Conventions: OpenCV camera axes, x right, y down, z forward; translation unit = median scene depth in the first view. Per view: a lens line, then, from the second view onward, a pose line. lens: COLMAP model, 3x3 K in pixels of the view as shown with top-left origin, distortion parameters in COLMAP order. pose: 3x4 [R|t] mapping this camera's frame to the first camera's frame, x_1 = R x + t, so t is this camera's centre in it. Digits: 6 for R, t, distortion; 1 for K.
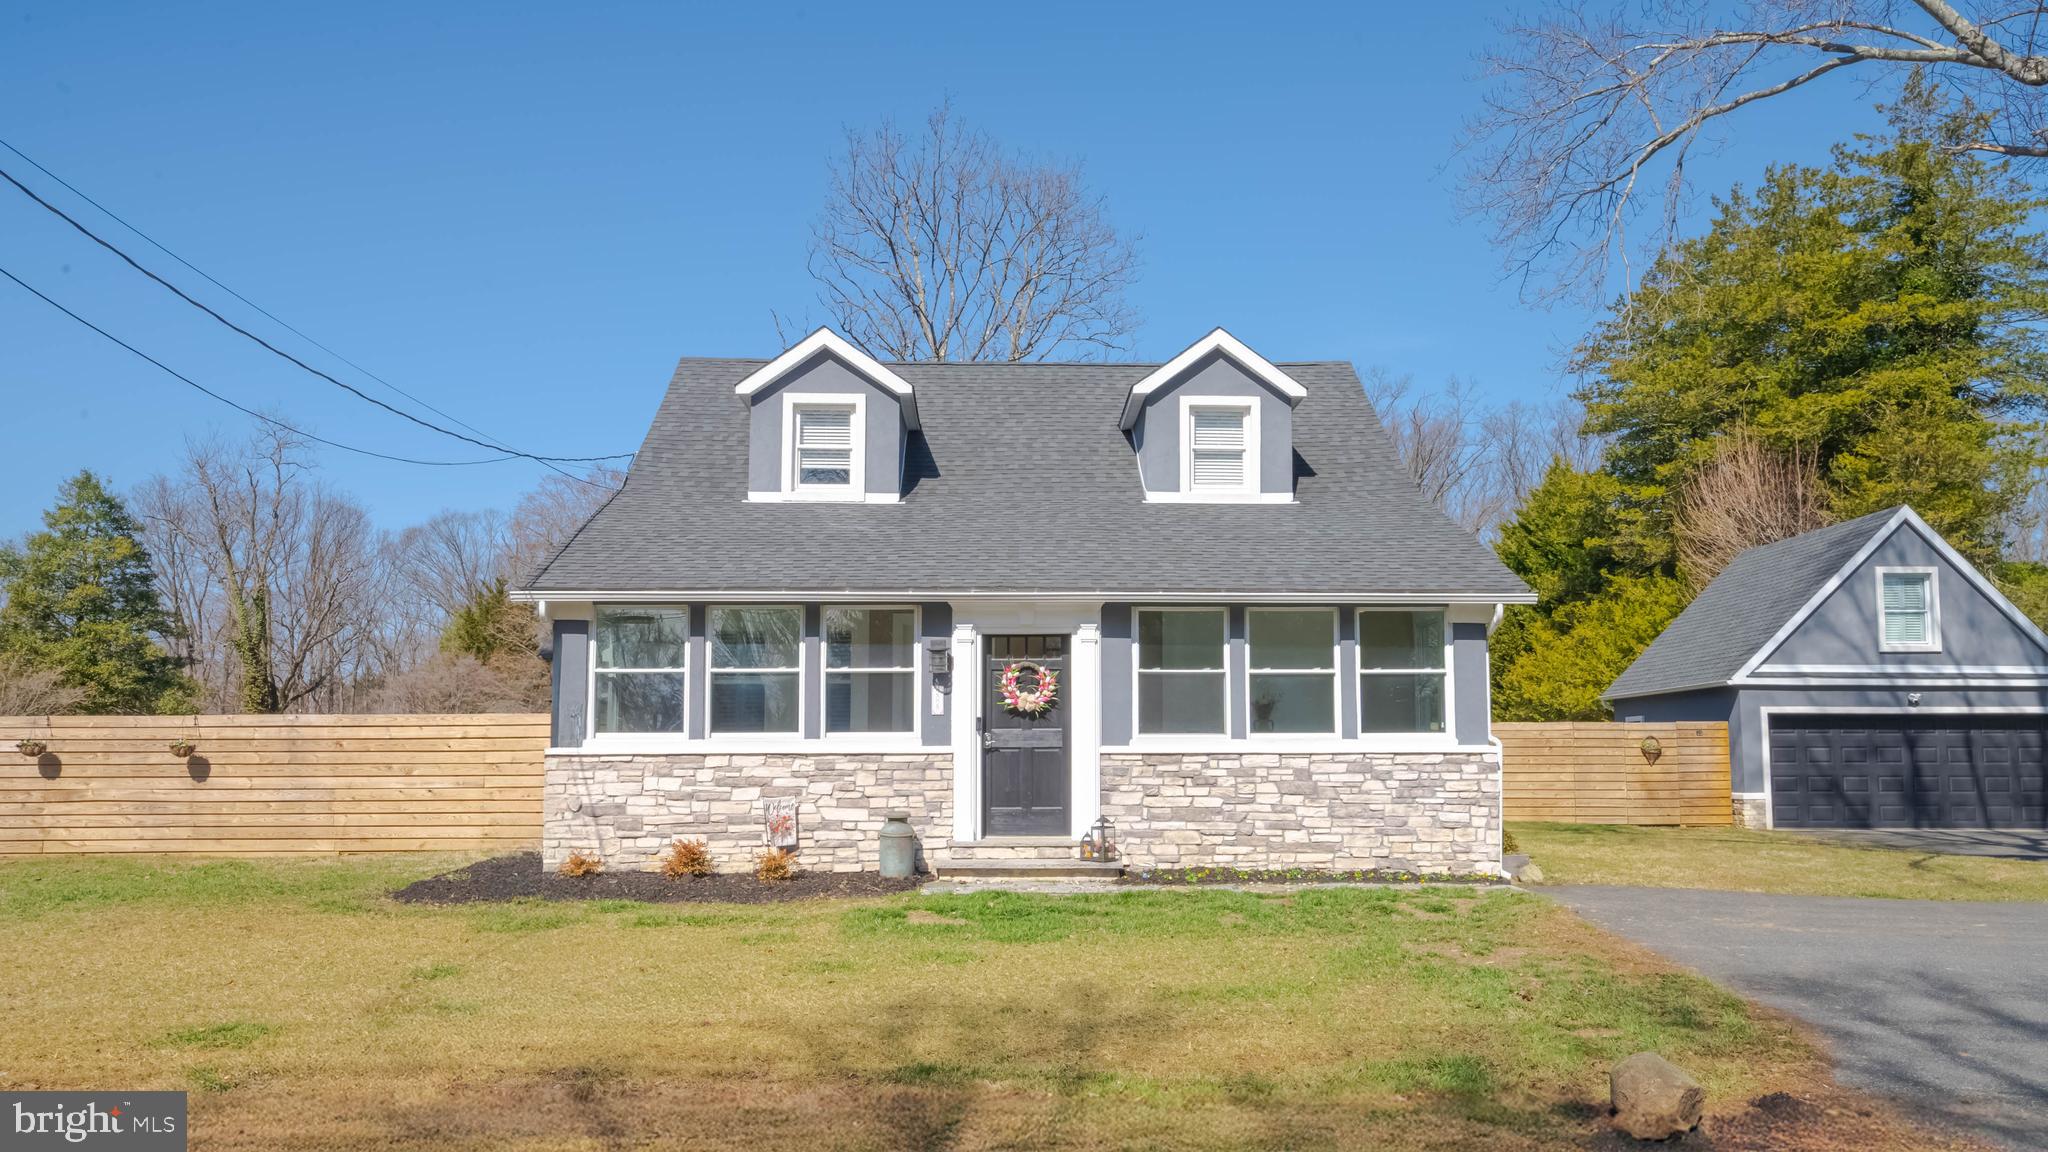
lens RADIAL K [[1693.8, 0, 1033.1], [0, 1693.8, 507.8], [0, 0, 1]] dist [0.004838, -0.010458]
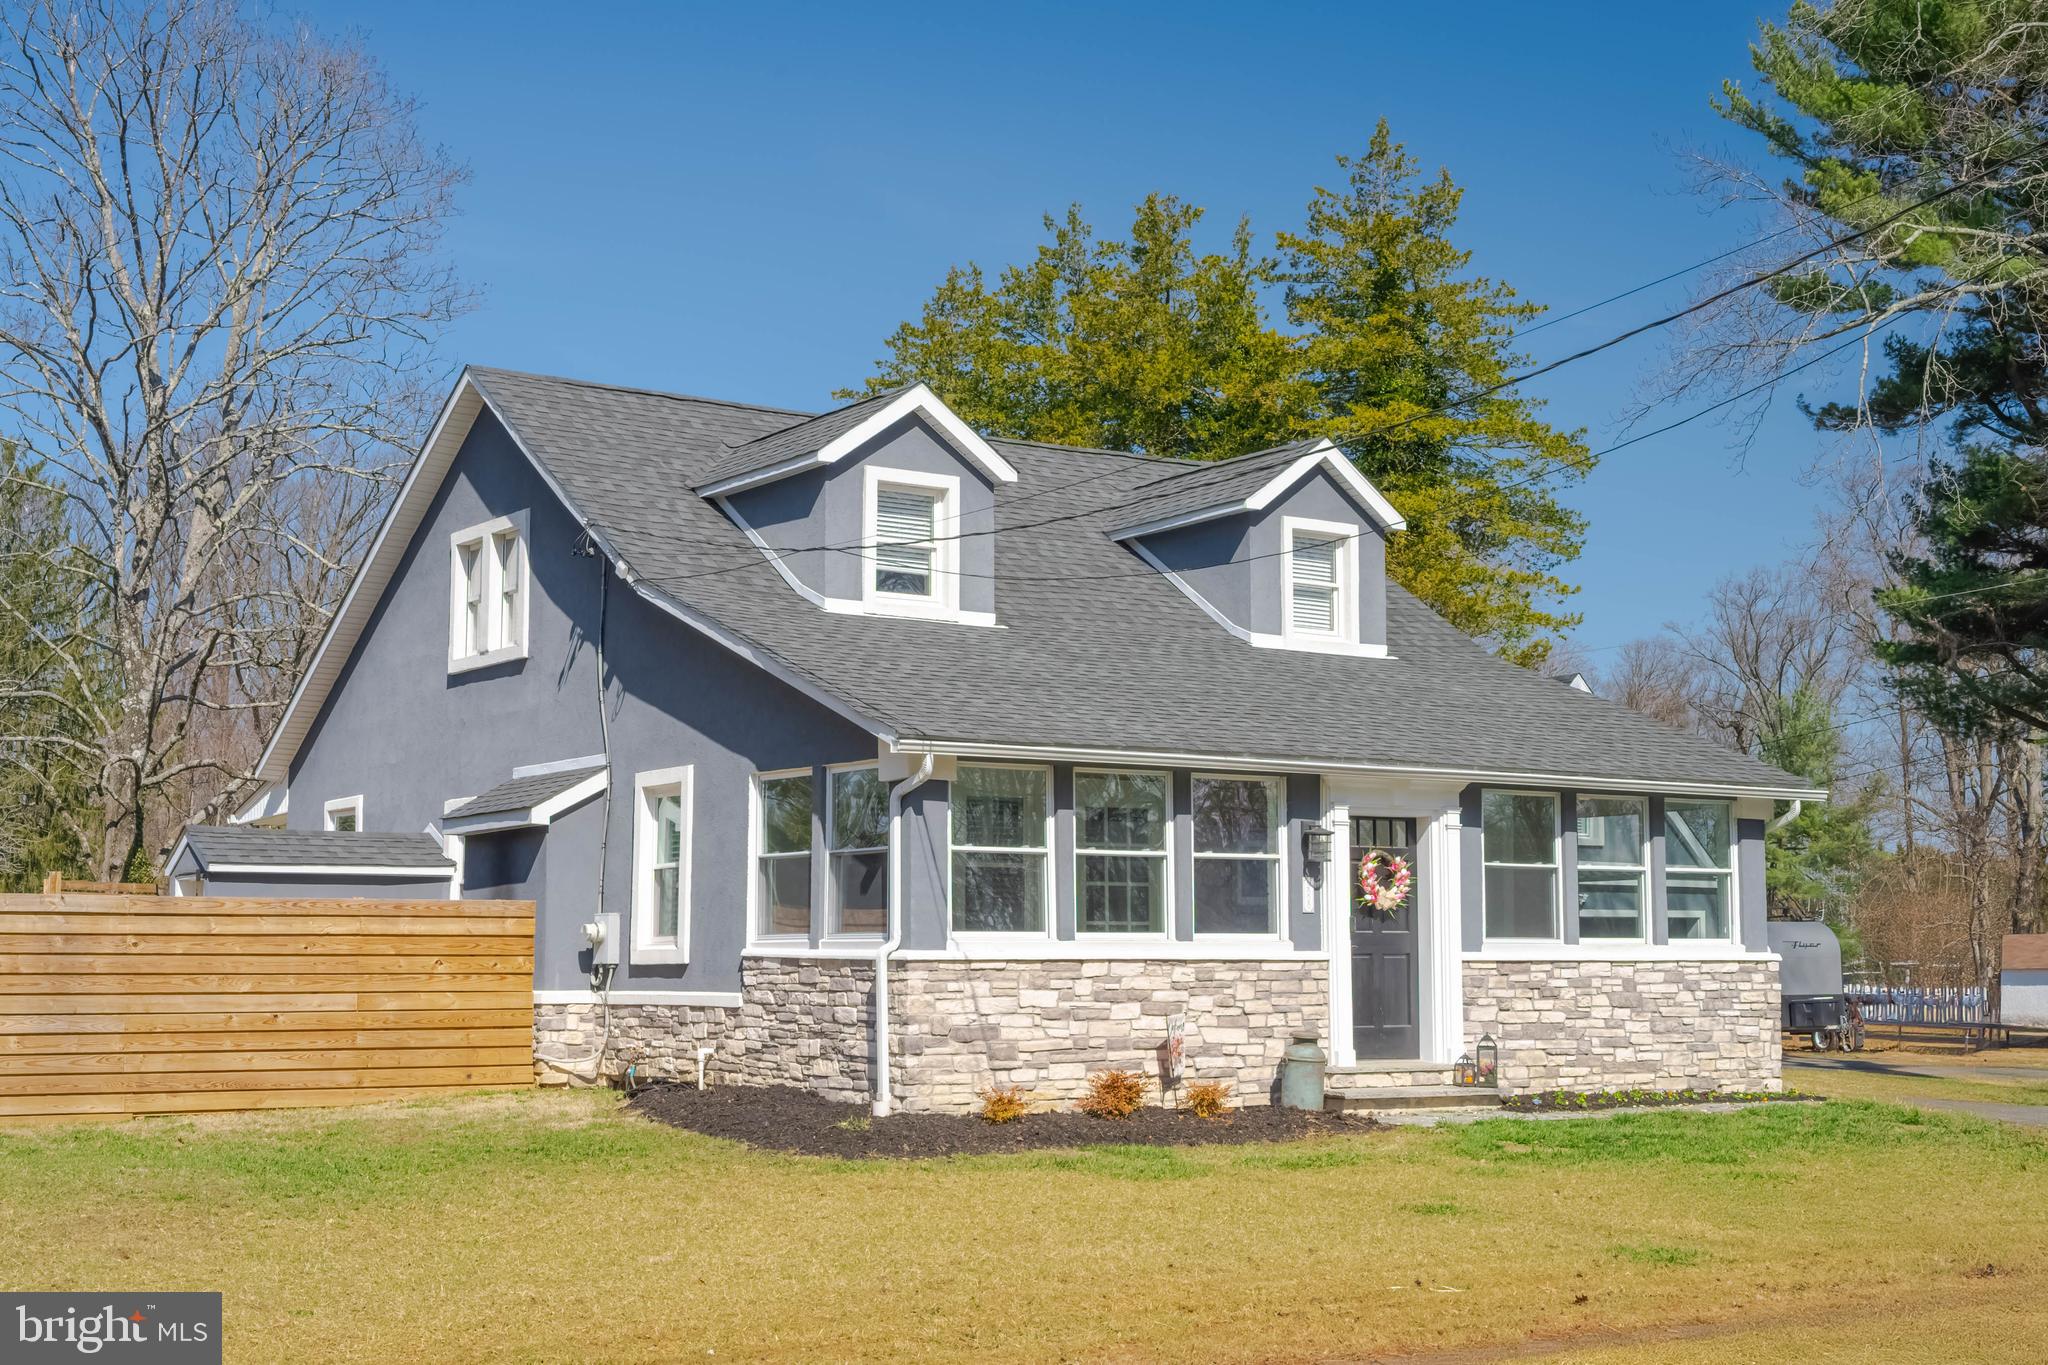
lens RADIAL K [[2707.8, 0, 1025.5], [0, 2707.8, 569.8], [0, 0, 1]] dist [-0.002248, 0.000000]
pose [[0.845693, 0.078886, 0.527807, -0.858691], [-0.078652, 0.996638, -0.022935, -0.002102], [-0.527842, -0.022117, 0.849055, -0.033304]]
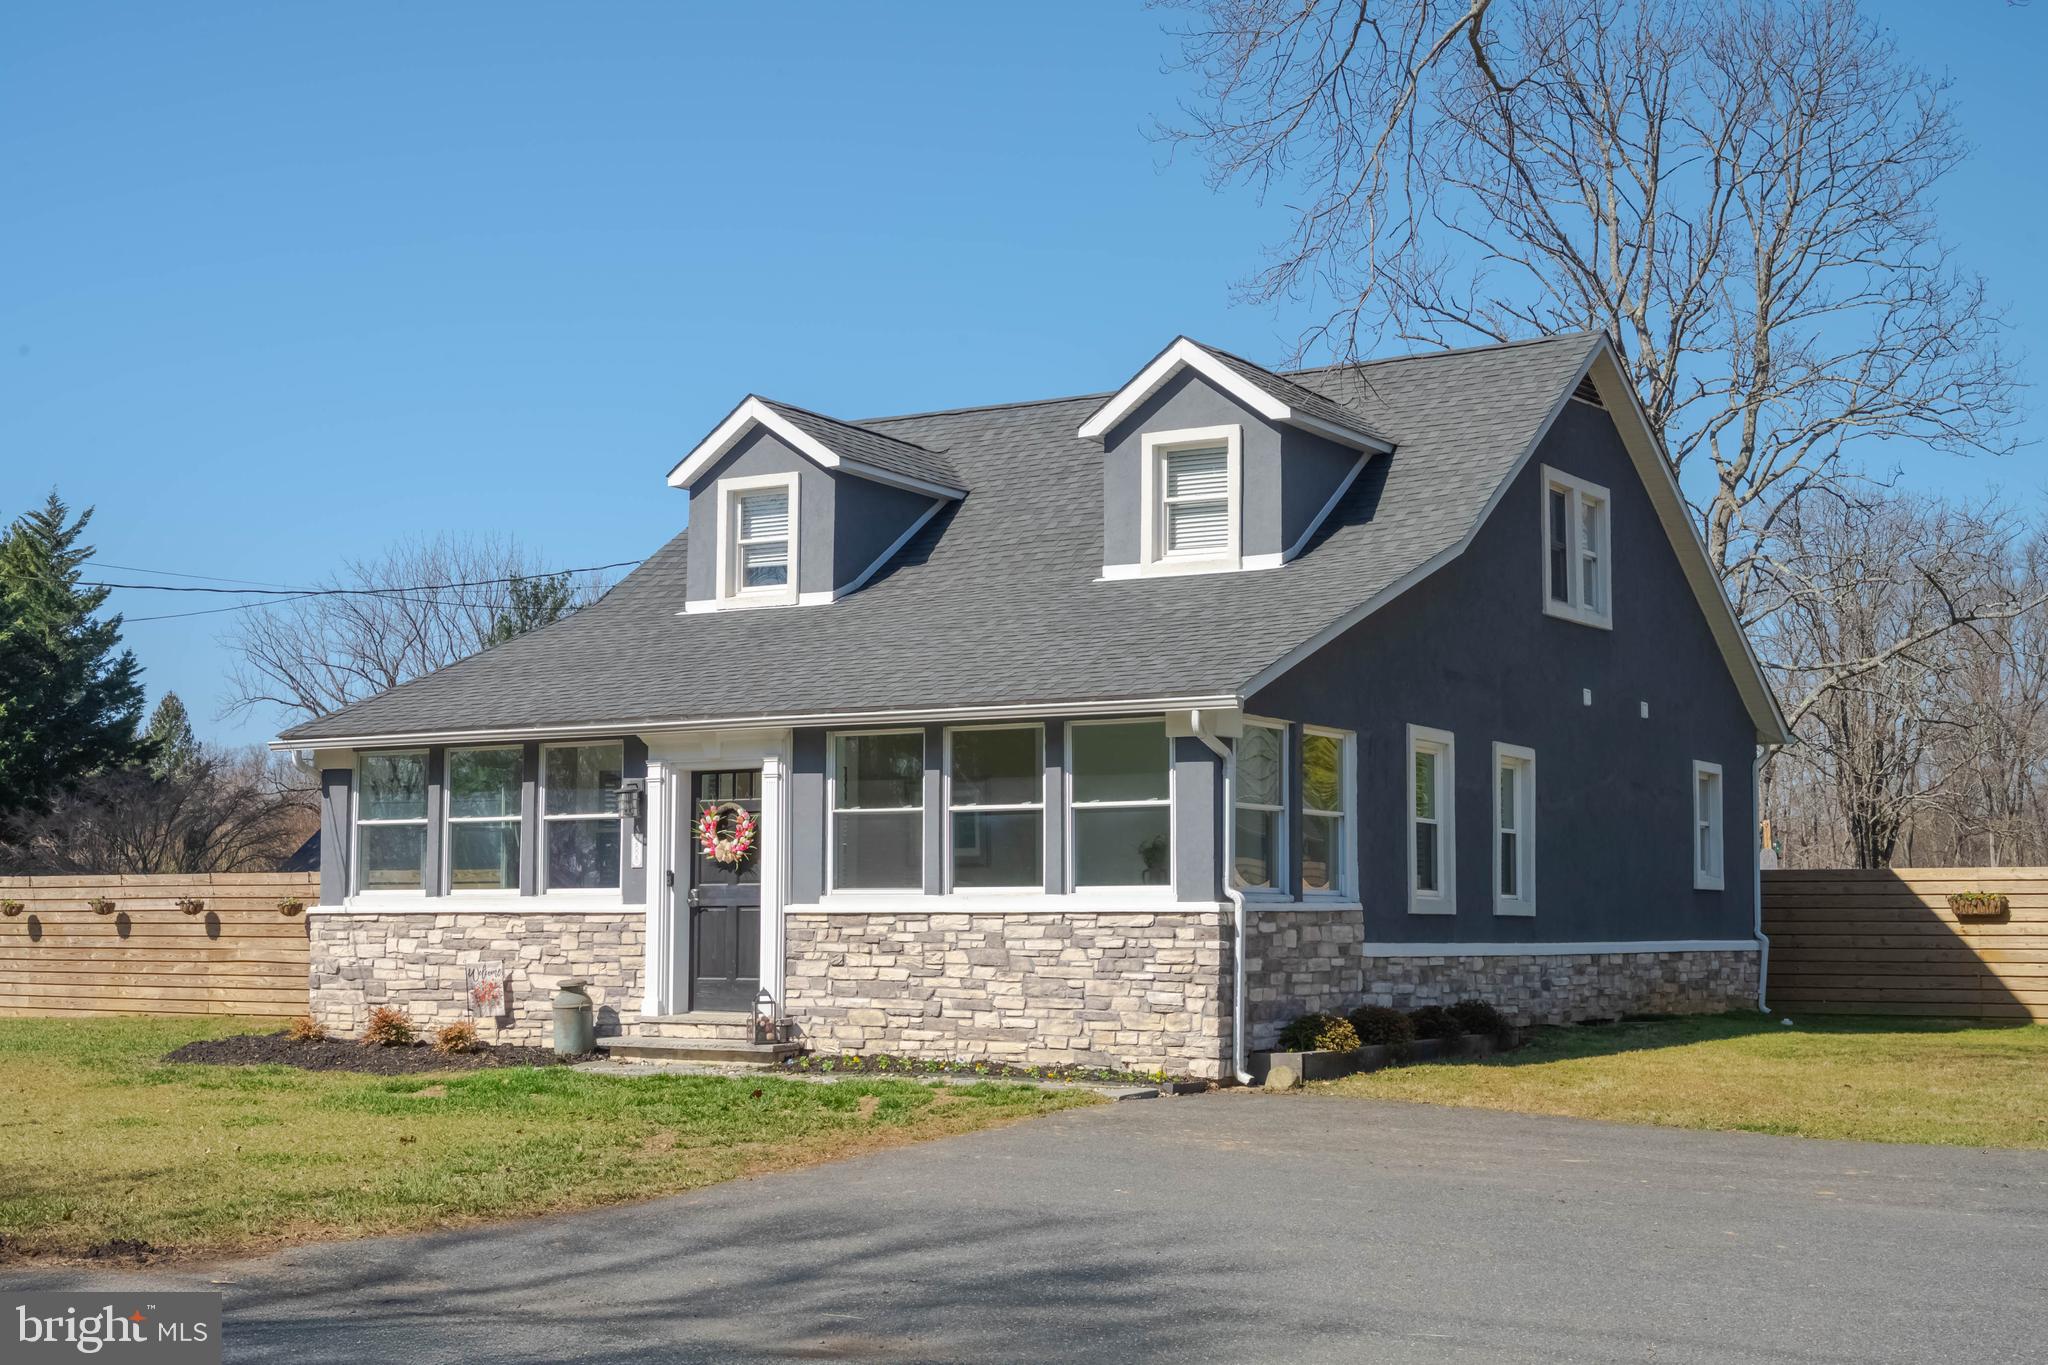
lens RADIAL K [[2611.3, 0, 1010.5], [0, 2611.3, 552.7], [0, 0, 1]] dist [-0.010516, 0.000000]
pose [[0.831554, -0.075489, -0.550291, 0.821951], [0.079699, 0.996686, -0.016291, 0.000143], [0.549697, -0.030311, 0.834814, 0.008255]]
